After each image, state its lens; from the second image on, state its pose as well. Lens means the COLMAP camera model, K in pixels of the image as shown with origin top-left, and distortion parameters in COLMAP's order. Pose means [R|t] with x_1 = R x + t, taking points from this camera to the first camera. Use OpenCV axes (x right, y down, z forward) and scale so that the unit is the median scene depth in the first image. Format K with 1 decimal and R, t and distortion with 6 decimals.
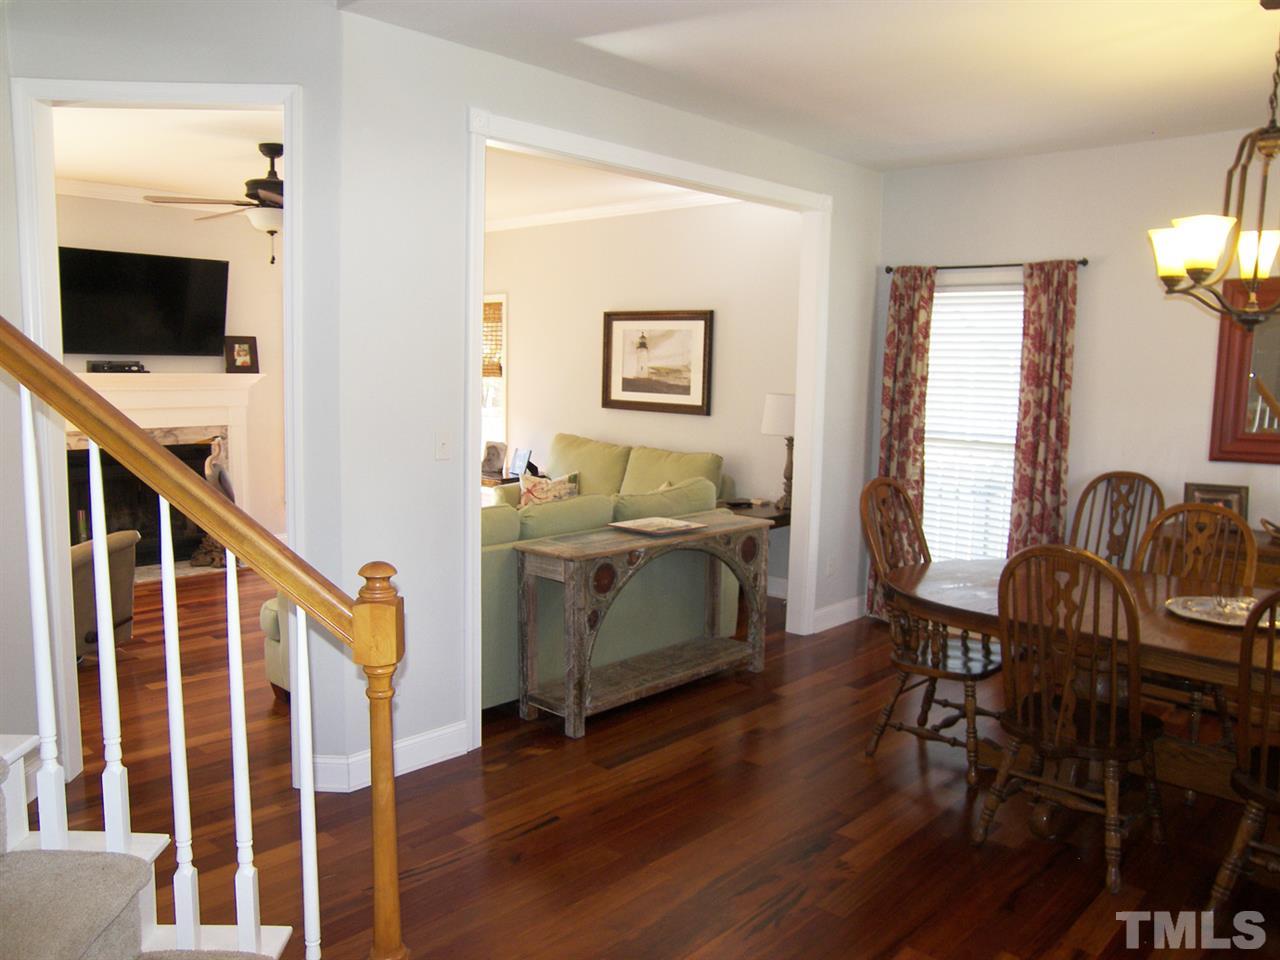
lens RADIAL K [[1011.6, 0, 613.6], [0, 1011.6, 476.5], [0, 0, 1]] dist [-0.075498, 0.023919]
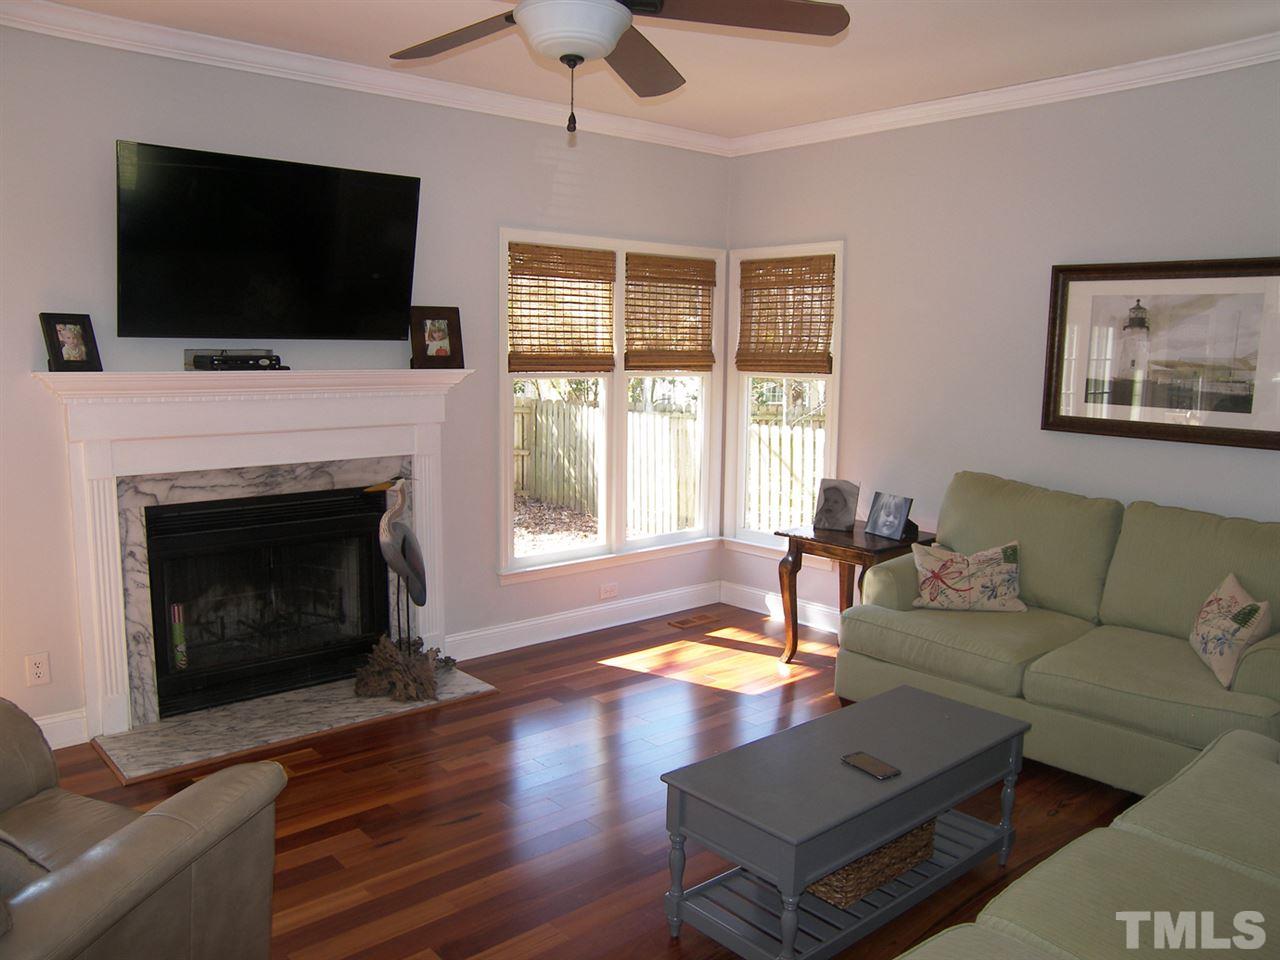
lens RADIAL K [[1014.1, 0, 633.5], [0, 1014.1, 480.8], [0, 0, 1]] dist [-0.080082, 0.040292]
pose [[0.995980, 0.008753, -0.089145, -0.211367], [-0.007021, 0.999781, 0.019719, -0.051674], [0.089298, -0.019013, 0.995823, 0.430780]]
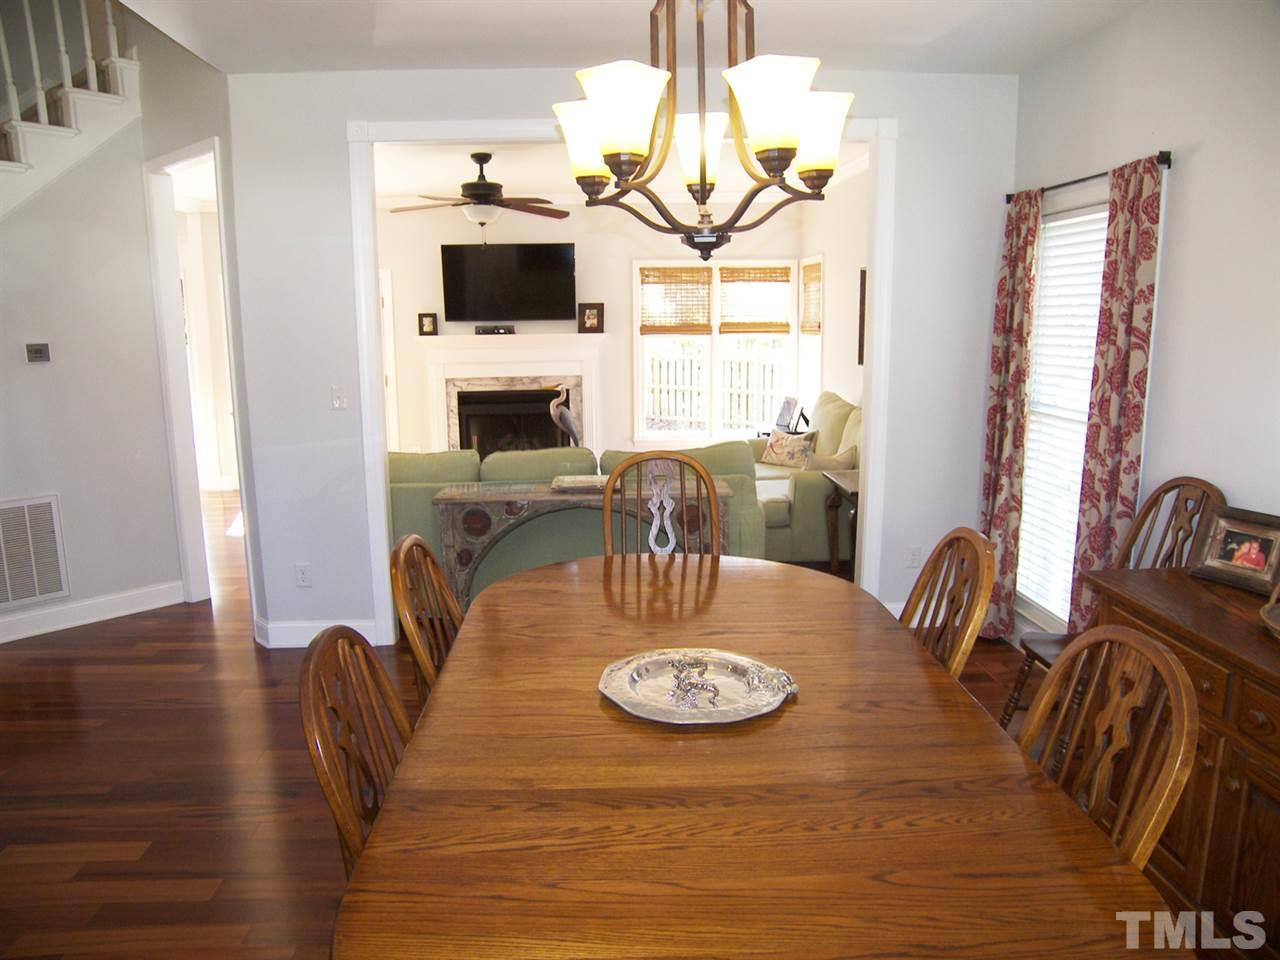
lens RADIAL K [[904.1, 0, 611.0], [0, 904.1, 467.0], [0, 0, 1]] dist [-0.082685, 0.016542]
pose [[0.713553, 0.089673, -0.694838, 0.459230], [-0.052808, 0.995838, 0.074288, -0.024573], [0.698608, -0.016315, 0.715319, 0.233375]]
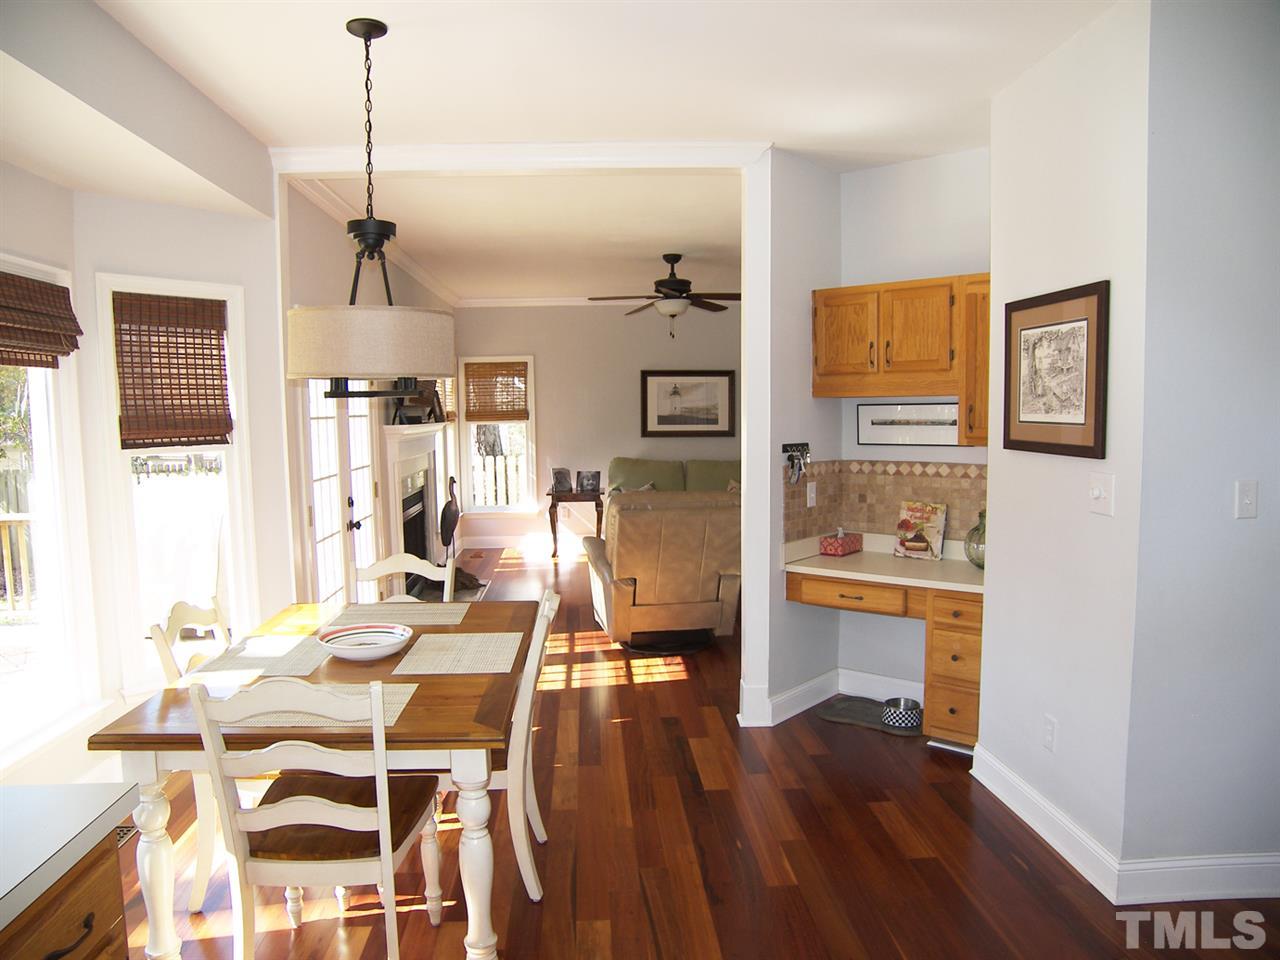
lens RADIAL K [[966.9, 0, 645.0], [0, 966.9, 489.0], [0, 0, 1]] dist [-0.092934, 0.033172]
pose [[0.681929, -0.086443, 0.726292, -1.087240], [0.107545, 0.994049, 0.017335, -0.019684], [-0.723469, 0.066288, 0.687167, 0.067667]]
